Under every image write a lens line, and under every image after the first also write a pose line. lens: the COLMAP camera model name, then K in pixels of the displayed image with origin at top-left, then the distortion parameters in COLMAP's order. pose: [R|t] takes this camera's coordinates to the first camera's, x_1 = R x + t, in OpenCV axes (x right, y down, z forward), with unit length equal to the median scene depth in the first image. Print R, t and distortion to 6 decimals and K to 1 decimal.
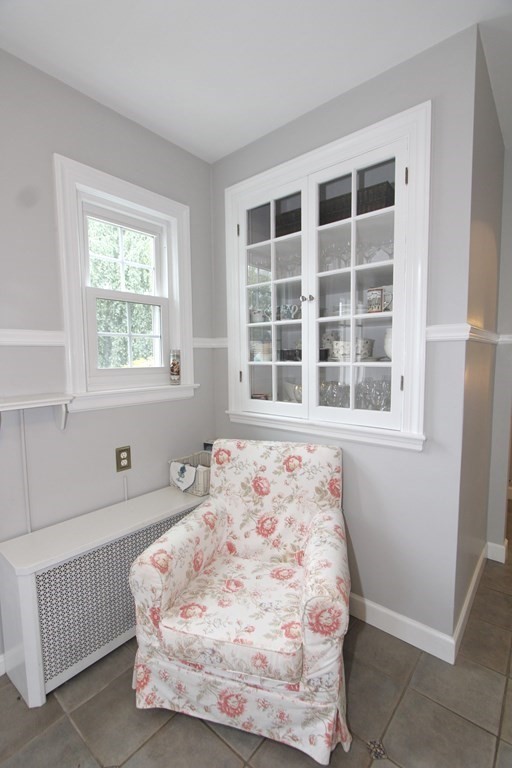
lens RADIAL K [[356.4, 0, 255.7], [0, 356.4, 385.3], [0, 0, 1]] dist [-0.000745, -0.000153]
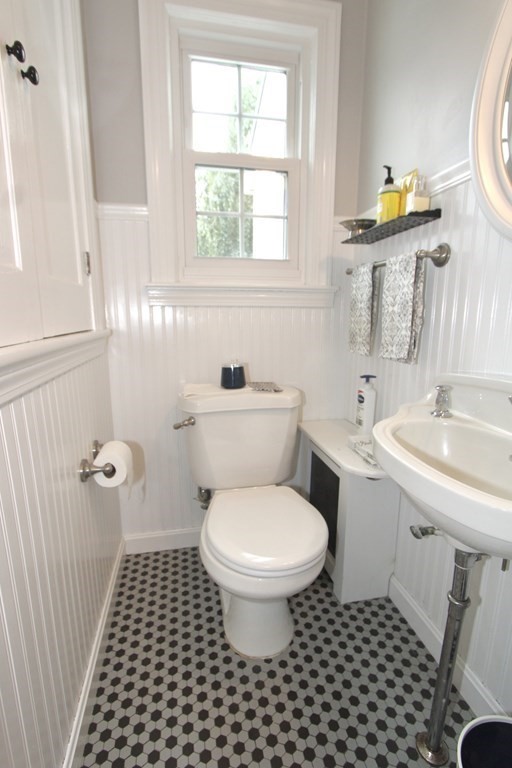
lens RADIAL K [[356.4, 0, 255.7], [0, 356.4, 384.6], [0, 0, 1]] dist [-0.000745, -0.000153]
pose [[0.782146, 0.135429, -0.608200, 0.196901], [-0.059677, 0.987889, 0.143230, 0.113884], [0.620231, -0.075732, 0.780755, 0.368127]]
